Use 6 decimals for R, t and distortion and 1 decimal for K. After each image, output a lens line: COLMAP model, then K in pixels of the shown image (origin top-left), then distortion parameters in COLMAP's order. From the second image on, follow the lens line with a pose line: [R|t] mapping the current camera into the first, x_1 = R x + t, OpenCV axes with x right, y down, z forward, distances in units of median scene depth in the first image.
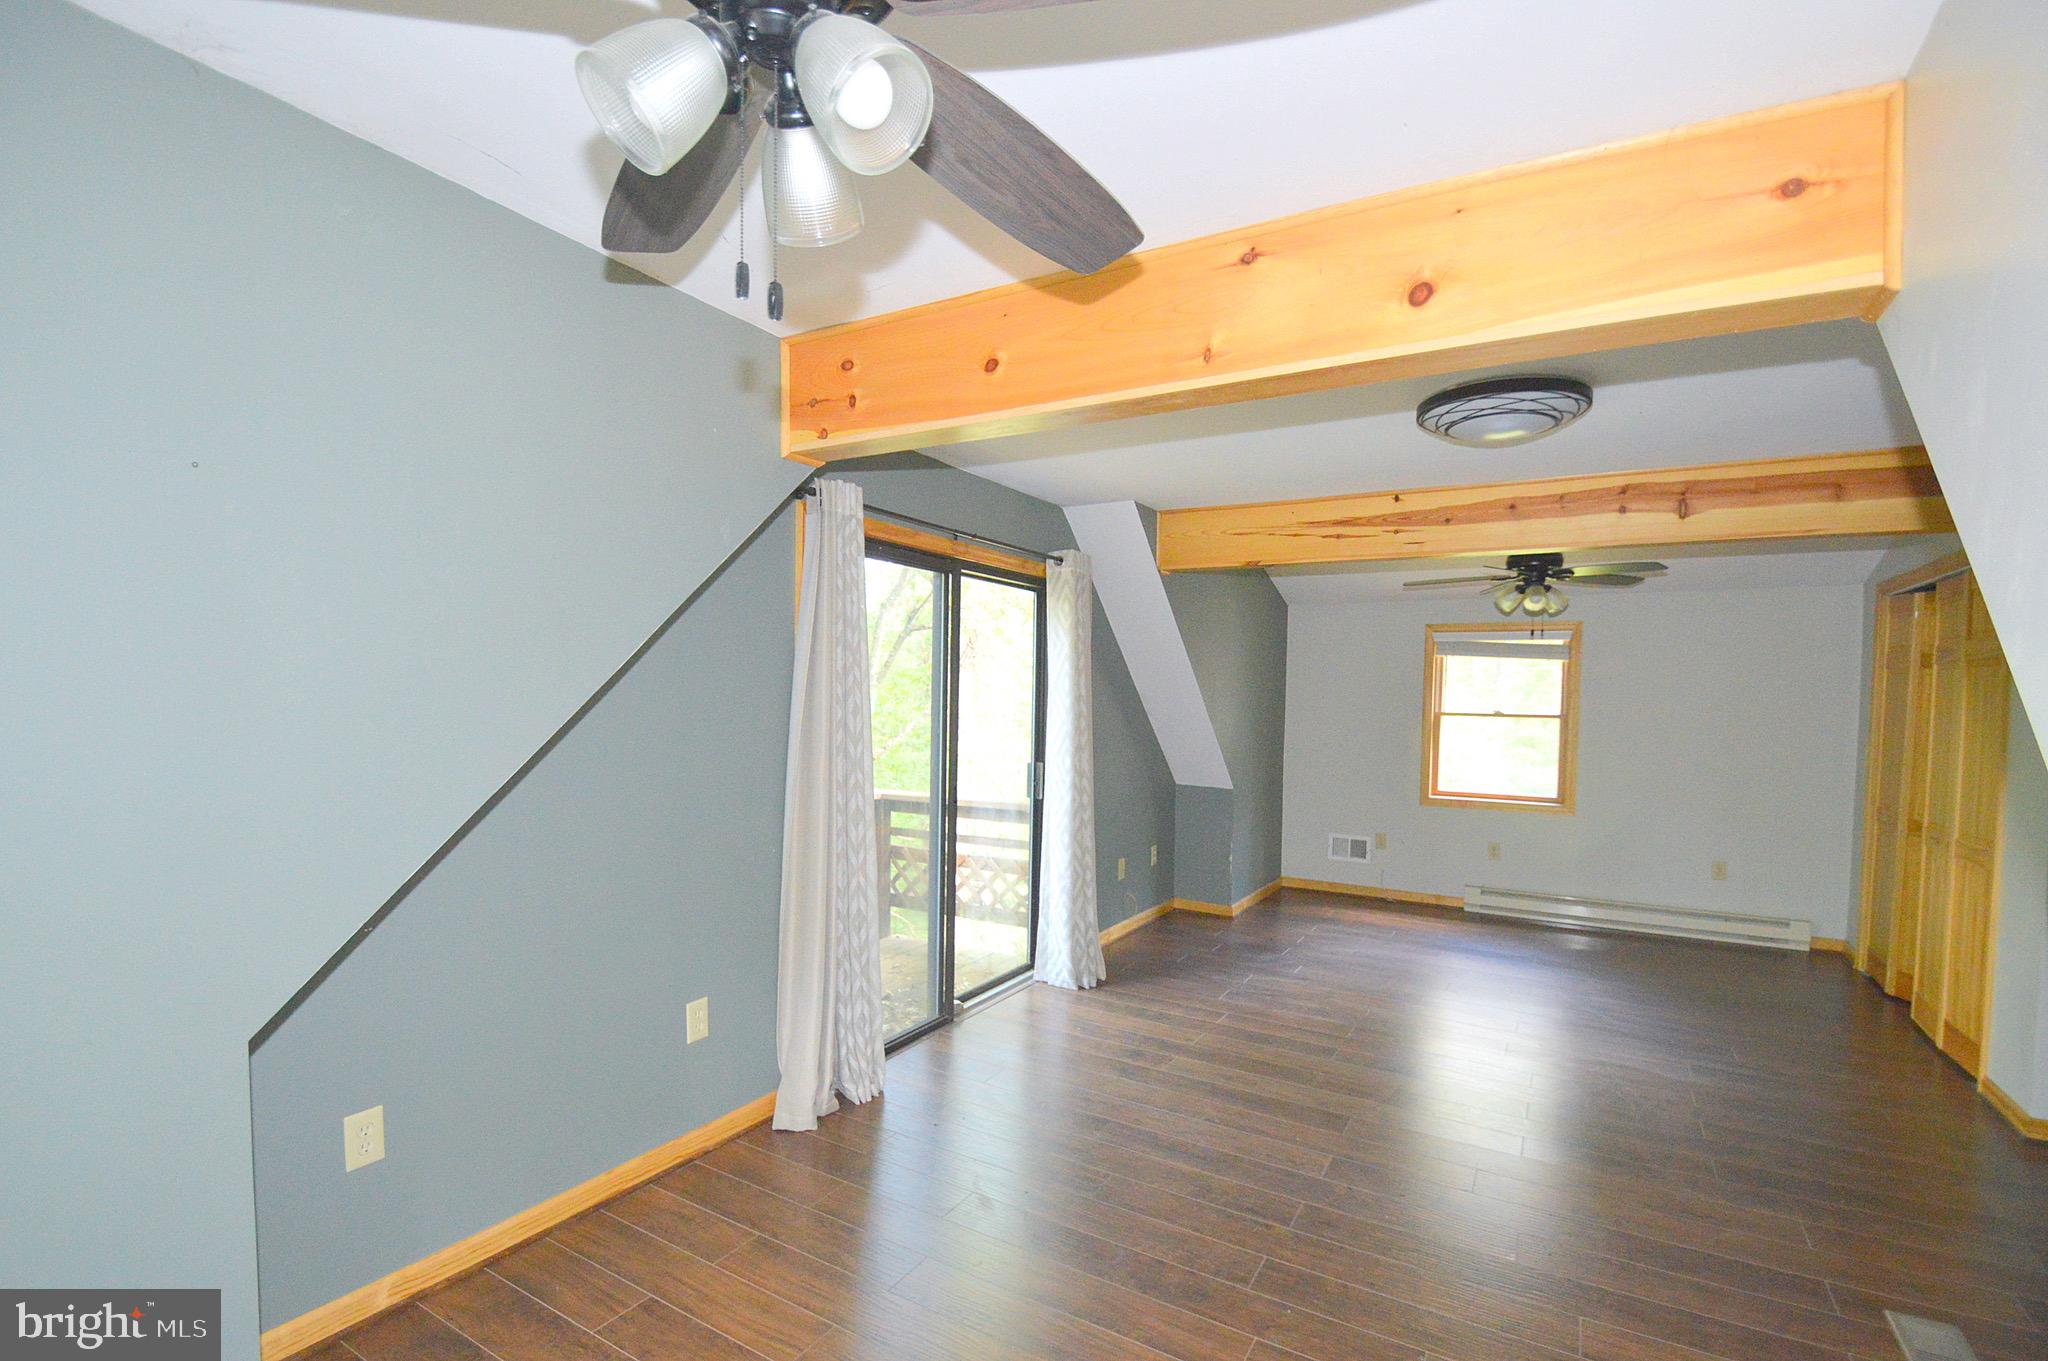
lens RADIAL K [[915.3, 0, 1021.9], [0, 915.3, 723.4], [0, 0, 1]] dist [0.013662, -0.017134]
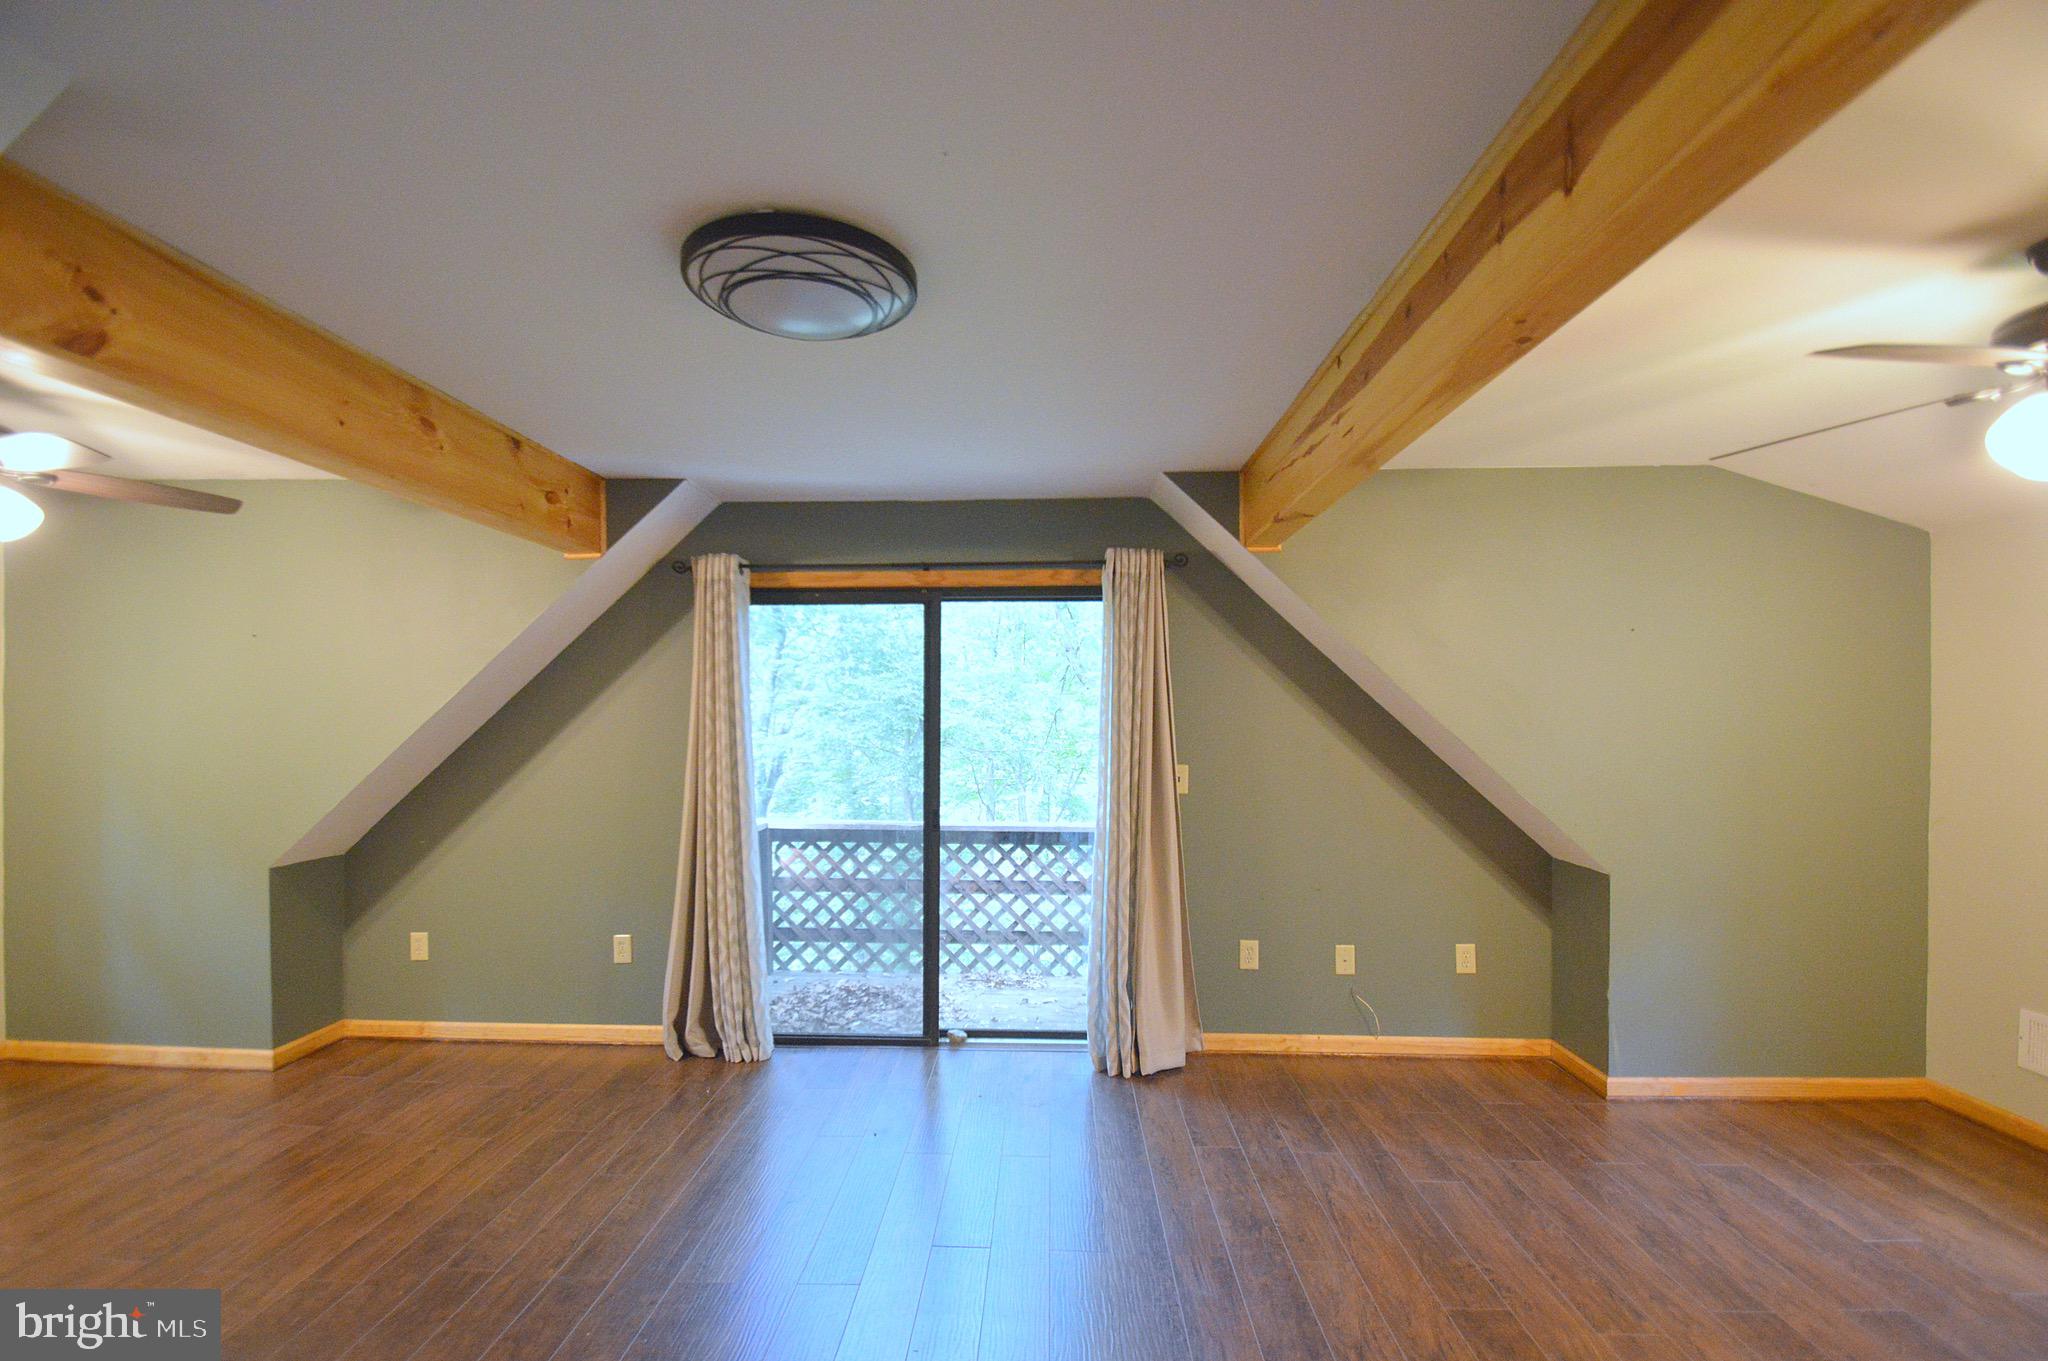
lens RADIAL K [[915.3, 0, 1021.9], [0, 915.3, 723.4], [0, 0, 1]] dist [0.013662, -0.017134]
pose [[0.485024, -0.014248, -0.874385, 0.852921], [-0.020862, 0.999394, -0.027857, -0.001498], [0.874252, 0.031753, 0.484433, 0.592792]]
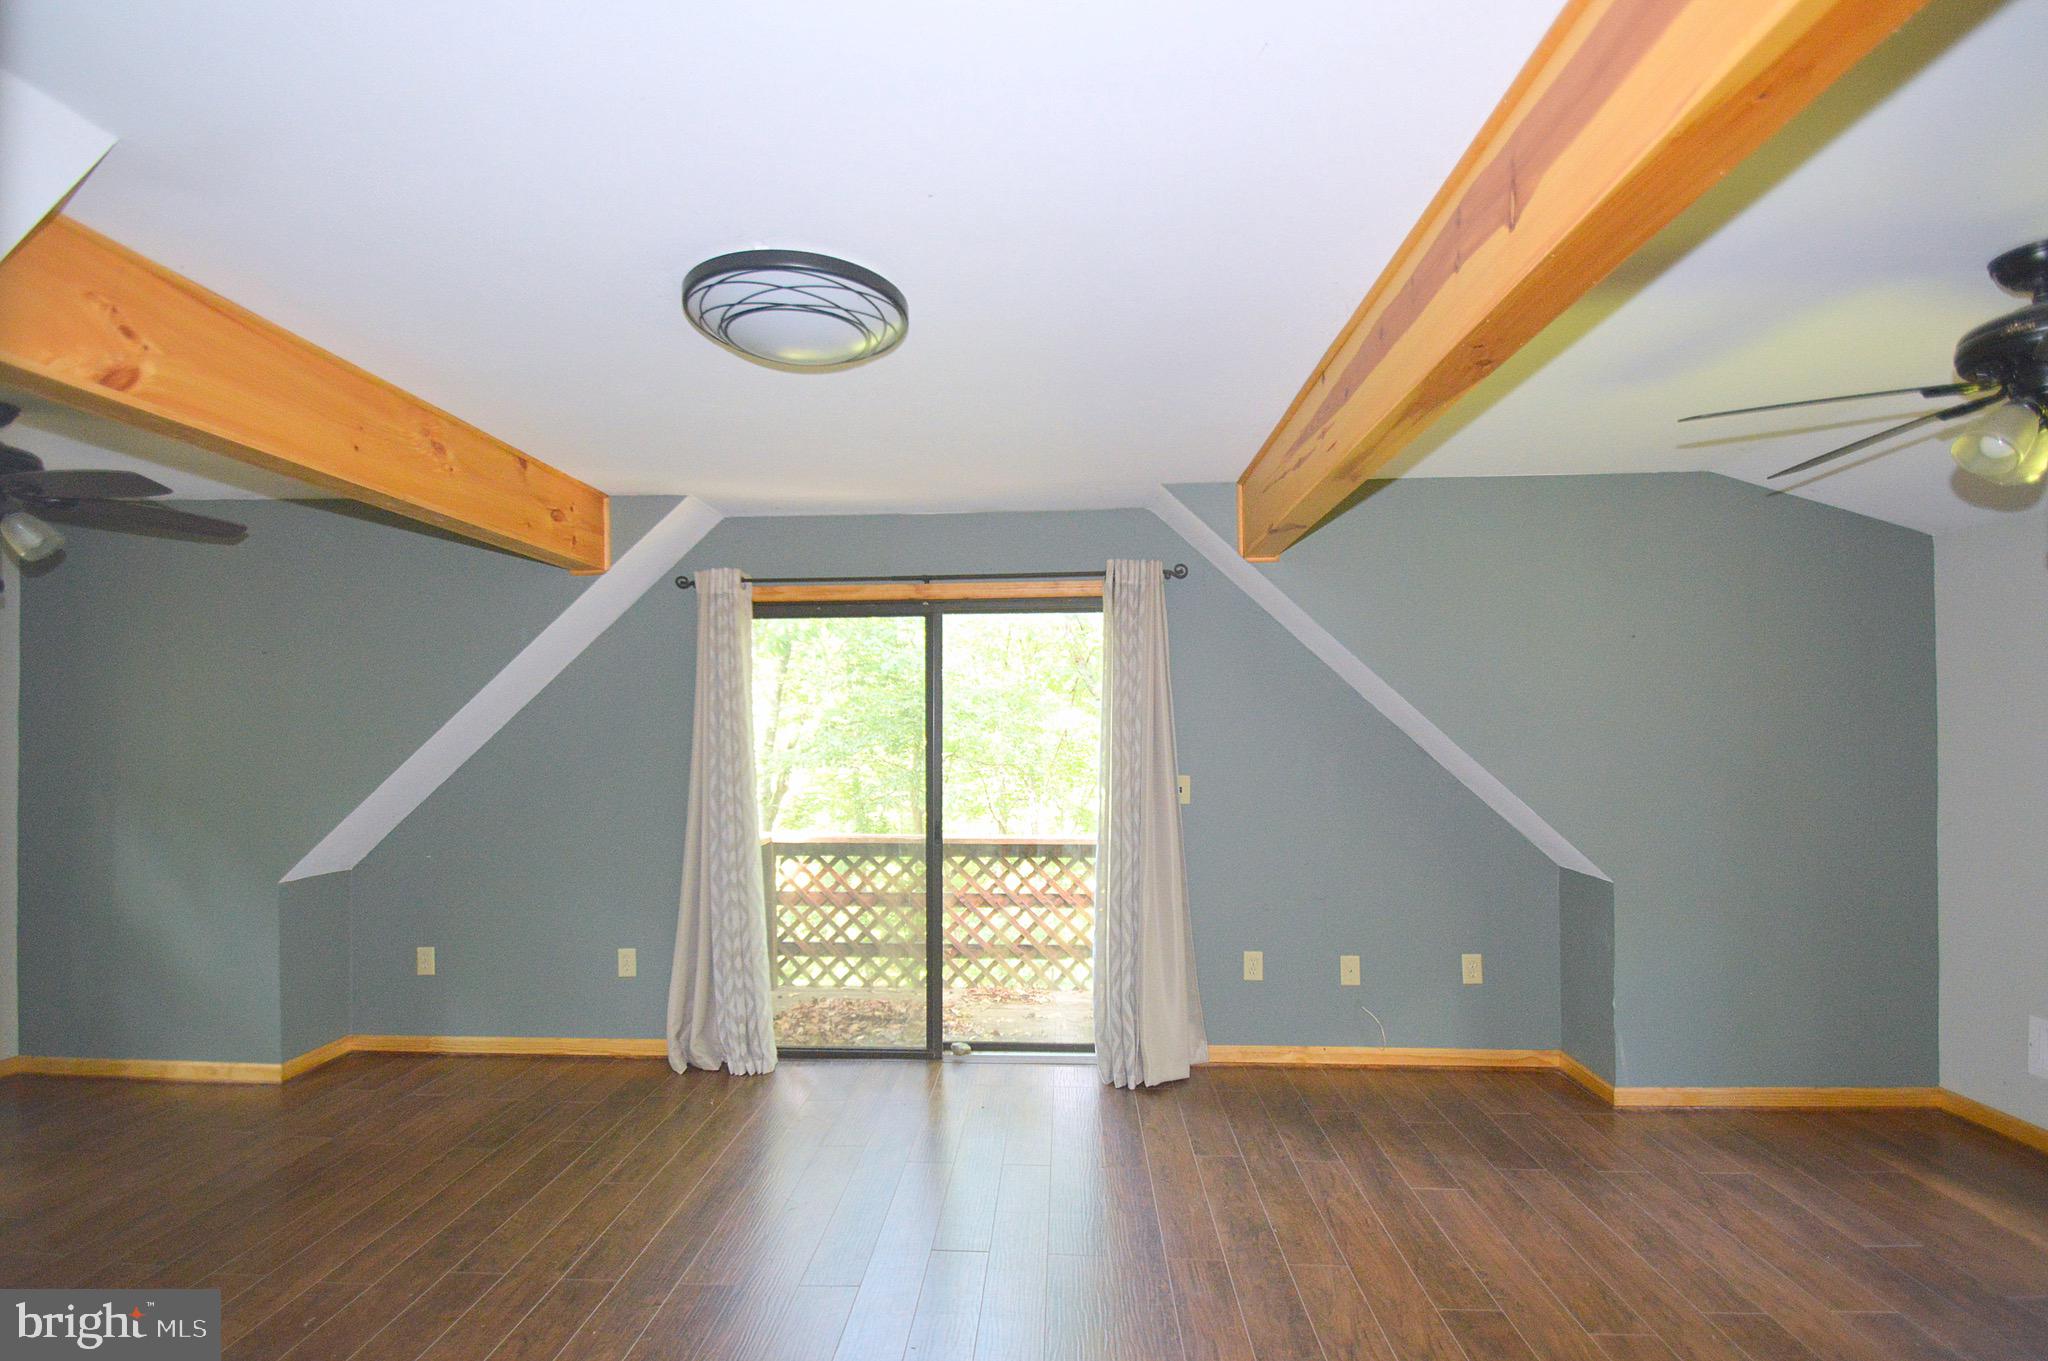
lens RADIAL K [[946.2, 0, 1024.9], [0, 946.2, 724.3], [0, 0, 1]] dist [0.016186, -0.018935]
pose [[0.474050, -0.029347, -0.880009, 0.888483], [-0.014305, 0.999056, -0.041024, 0.001460], [0.880382, 0.032036, 0.473183, 0.588595]]
